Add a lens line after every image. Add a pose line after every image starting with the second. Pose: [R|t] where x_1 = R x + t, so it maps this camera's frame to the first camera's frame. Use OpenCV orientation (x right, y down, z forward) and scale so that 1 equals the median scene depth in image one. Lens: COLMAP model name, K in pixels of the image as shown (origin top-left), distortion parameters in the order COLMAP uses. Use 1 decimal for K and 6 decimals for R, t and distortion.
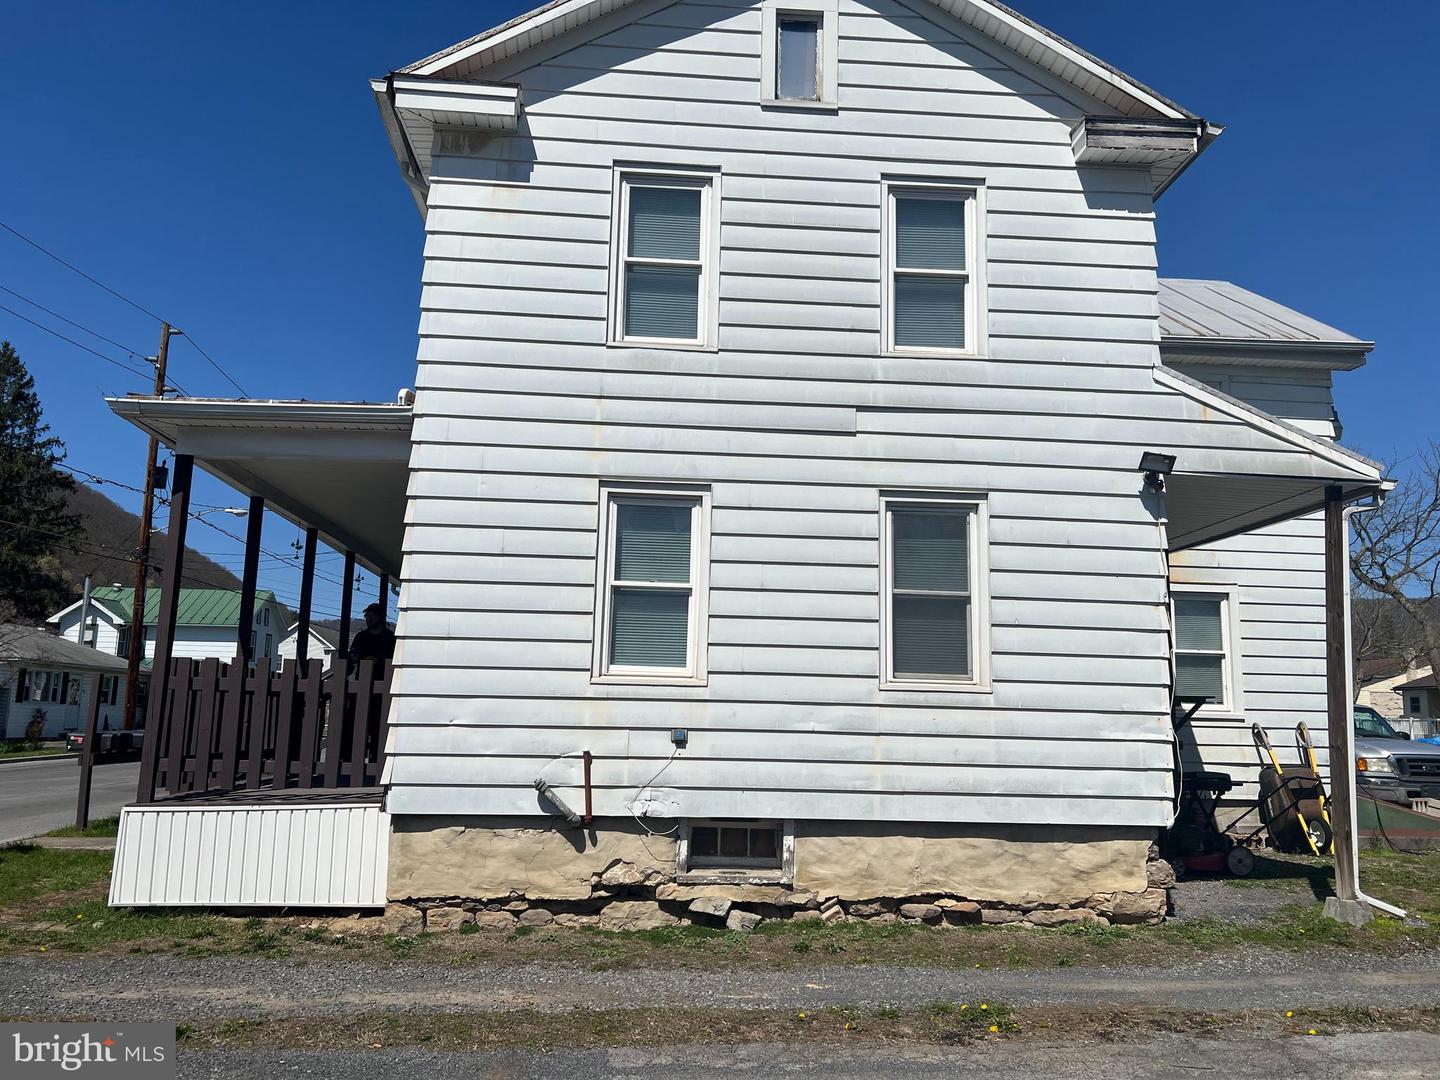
lens RADIAL K [[1087.2, 0, 720.0], [0, 1087.2, 540.0], [0, 0, 1]] dist [0.097907, -0.263139]
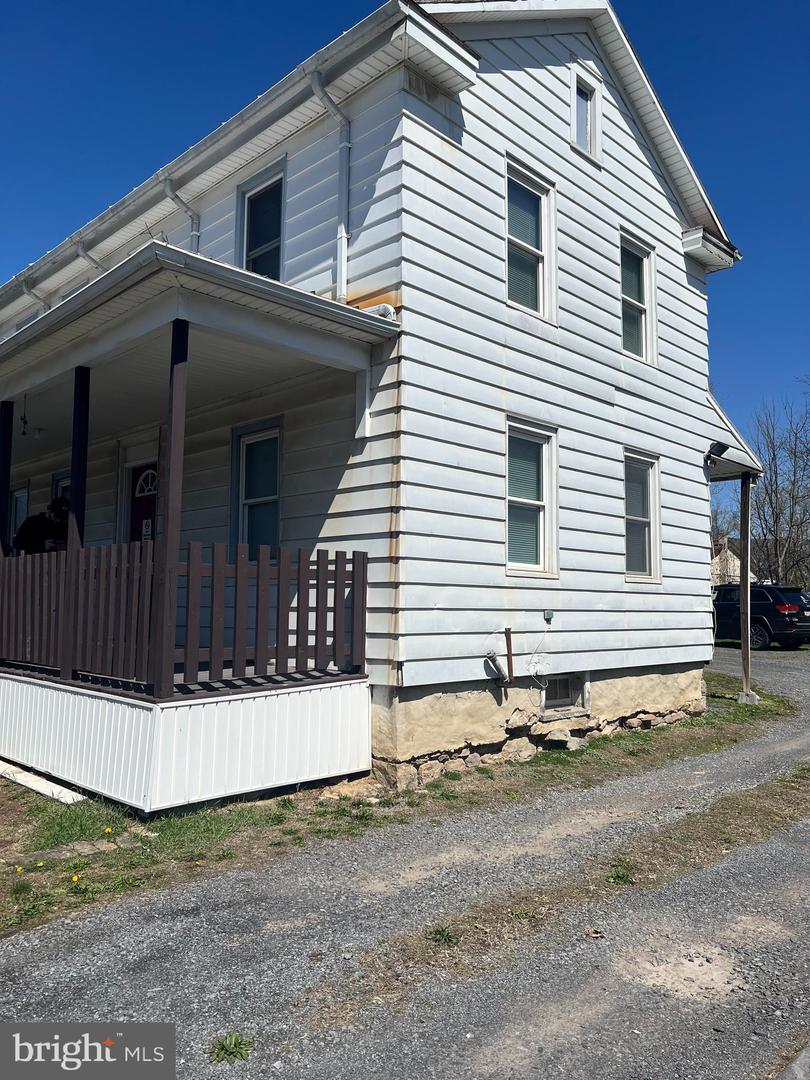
lens RADIAL K [[815.4, 0, 405.0], [0, 815.4, 540.0], [0, 0, 1]] dist [0.097907, -0.263139]
pose [[0.751837, 0.039187, 0.658183, -0.839515], [-0.100163, 0.993435, 0.055269, 0.049914], [-0.651696, -0.107479, 0.750827, 0.368015]]
